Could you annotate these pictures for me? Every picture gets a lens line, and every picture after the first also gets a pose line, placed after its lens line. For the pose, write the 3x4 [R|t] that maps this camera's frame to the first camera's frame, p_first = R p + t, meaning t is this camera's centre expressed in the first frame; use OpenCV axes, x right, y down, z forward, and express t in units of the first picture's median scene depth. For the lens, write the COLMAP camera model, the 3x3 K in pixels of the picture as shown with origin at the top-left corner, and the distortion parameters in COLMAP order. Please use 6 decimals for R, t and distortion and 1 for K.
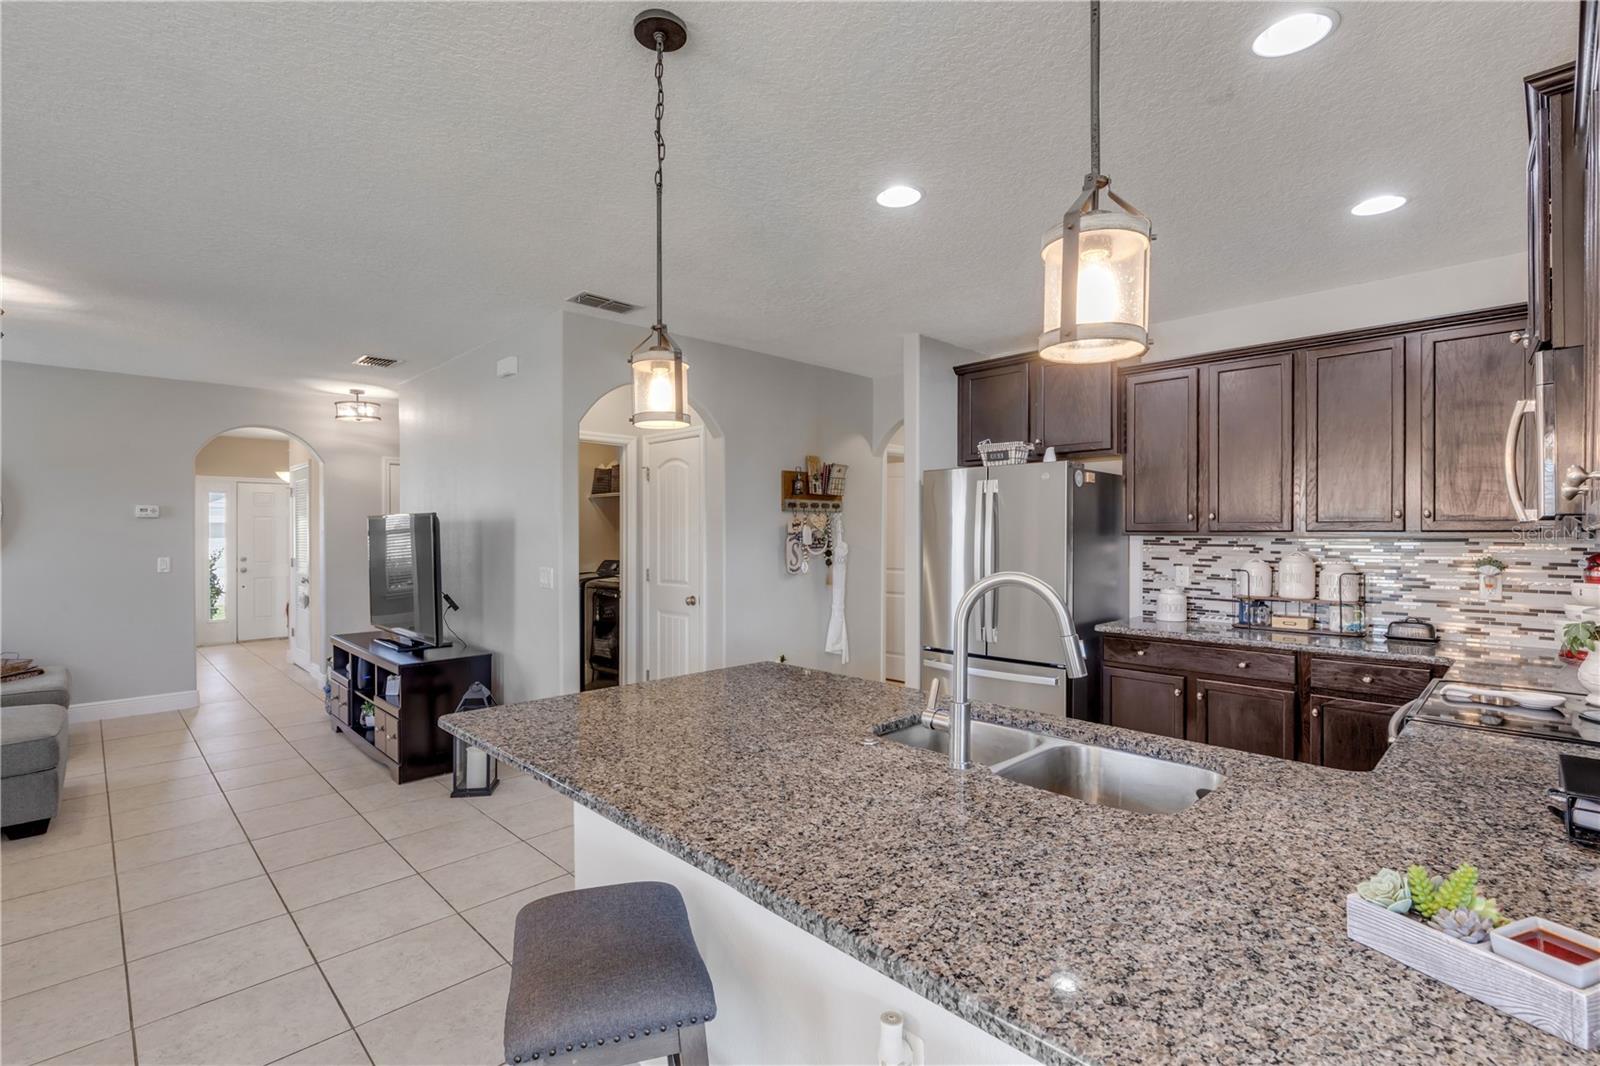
lens RADIAL K [[732.0, 0, 796.9], [0, 732.0, 530.6], [0, 0, 1]] dist [0.003406, -0.000185]
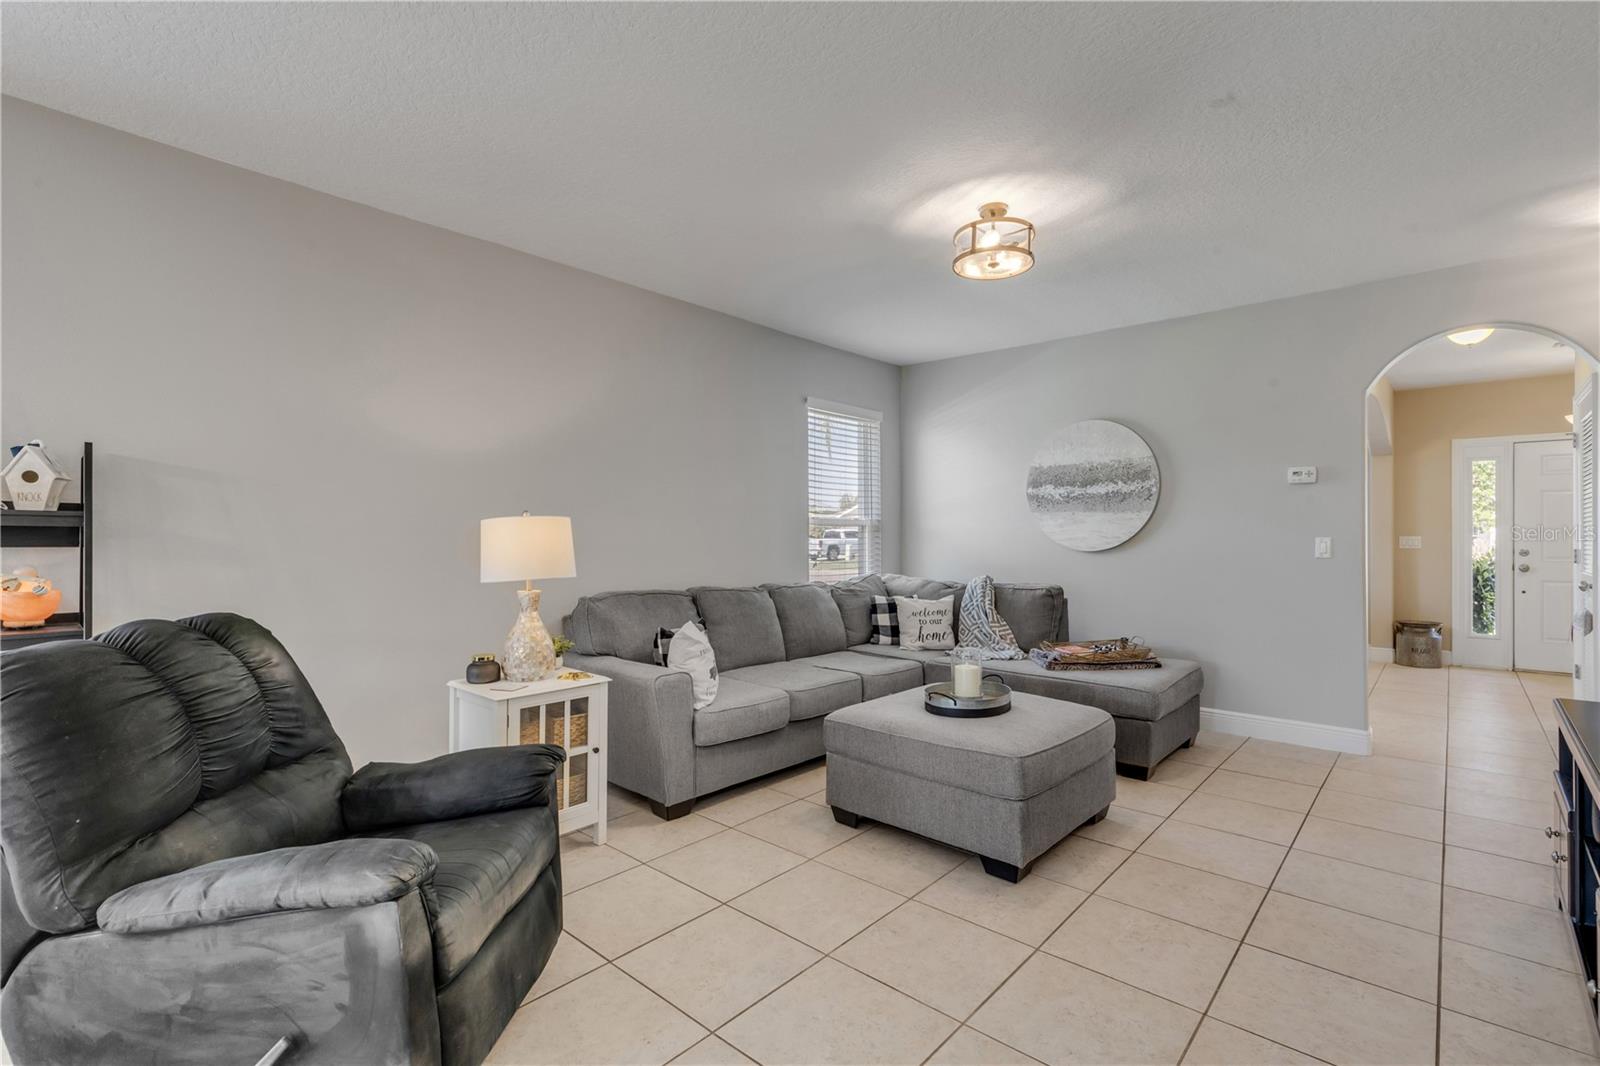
lens RADIAL K [[732.0, 0, 796.9], [0, 732.0, 530.6], [0, 0, 1]] dist [0.003406, -0.000185]
pose [[0.063670, -0.003031, -0.997966, -0.189688], [0.000963, 0.999995, -0.002976, 0.035226], [0.997971, -0.000772, 0.063672, 0.481866]]
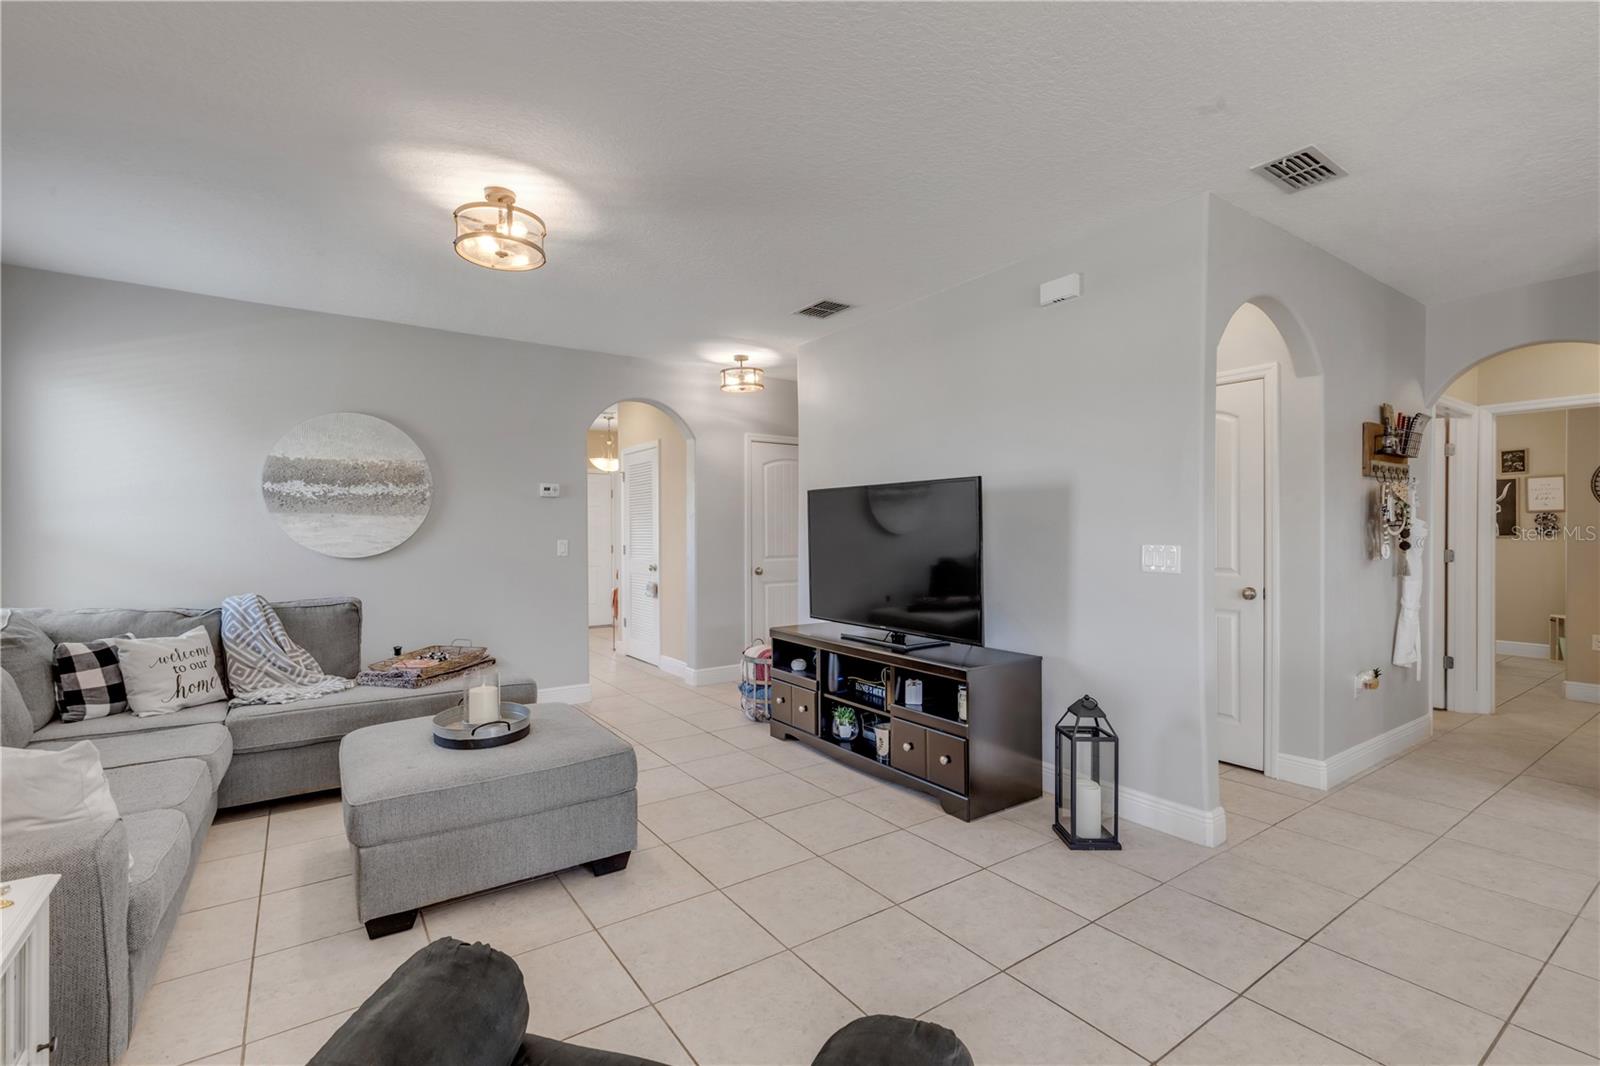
lens RADIAL K [[715.2, 0, 798.7], [0, 715.2, 534.3], [0, 0, 1]] dist [0.004504, -0.000045]
pose [[0.986515, -0.000022, -0.163674, -0.466520], [0.000986, 0.999983, 0.005810, 0.027350], [0.163671, -0.005893, 0.986497, 0.171256]]
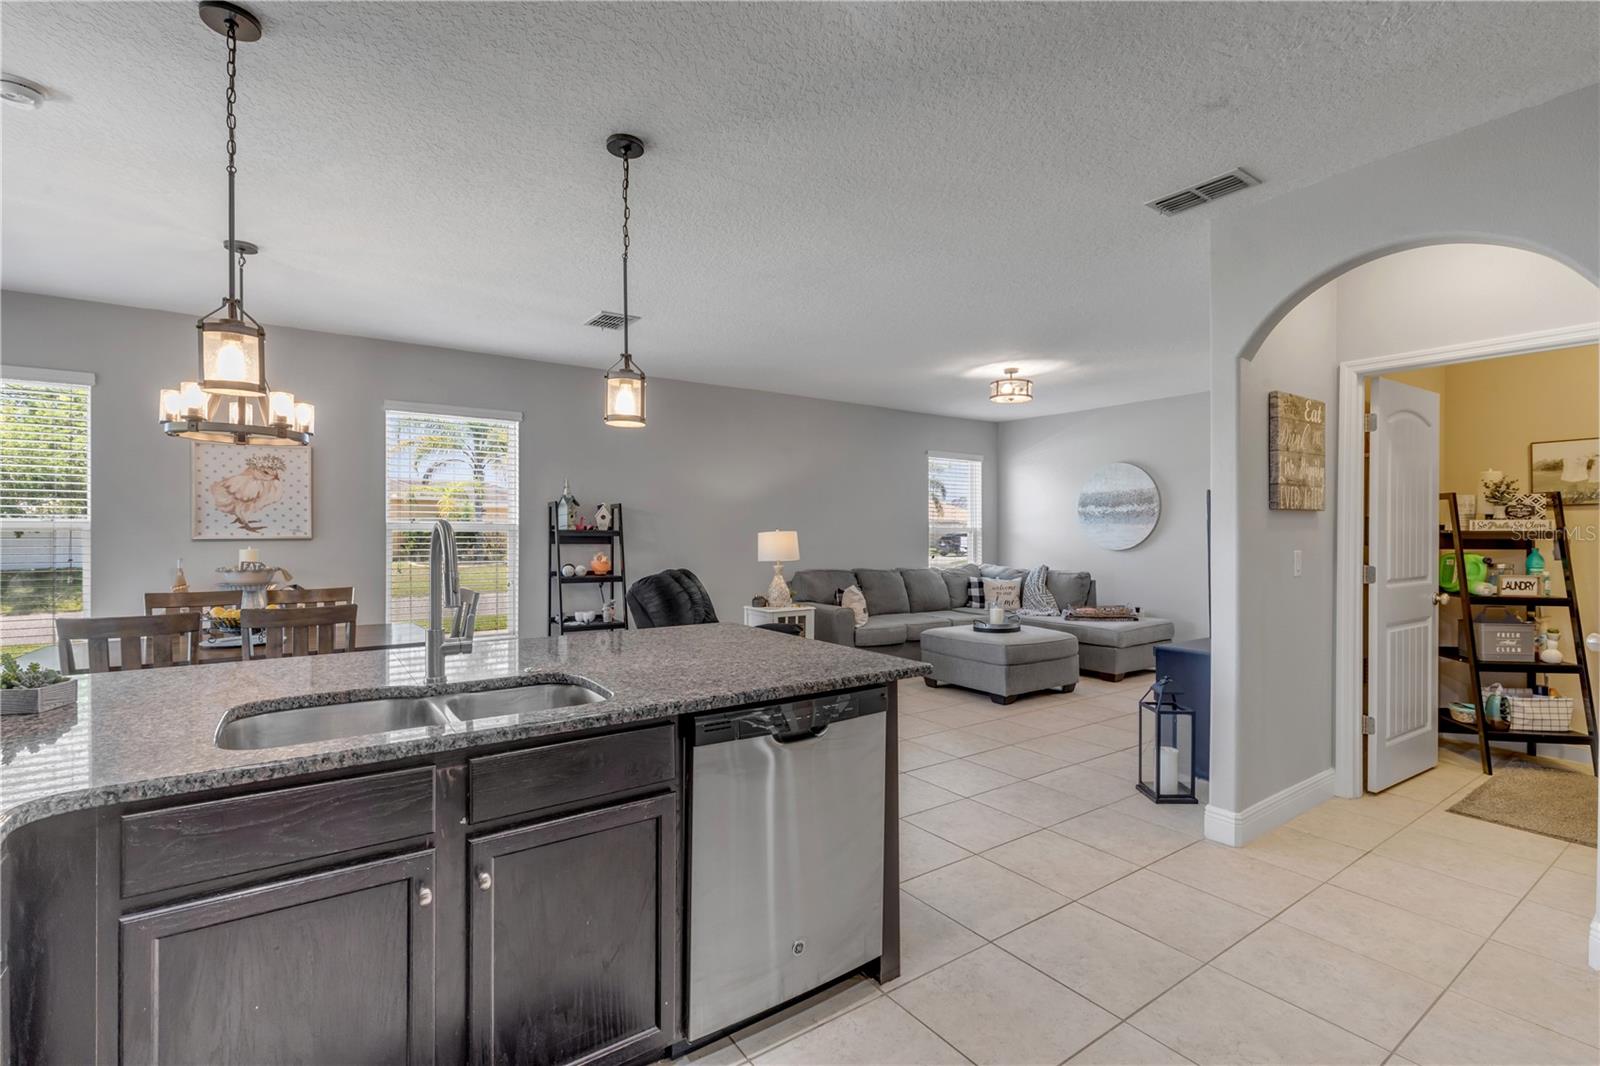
lens RADIAL K [[722.7, 0, 800.0], [0, 722.7, 533.0], [0, 0, 1]] dist [0.005418, -0.000851]
pose [[-0.158825, 0.003150, -0.987302, 0.393409], [-0.000761, 0.999994, 0.003312, 0.022025], [0.987306, 0.001277, -0.158821, 0.535077]]
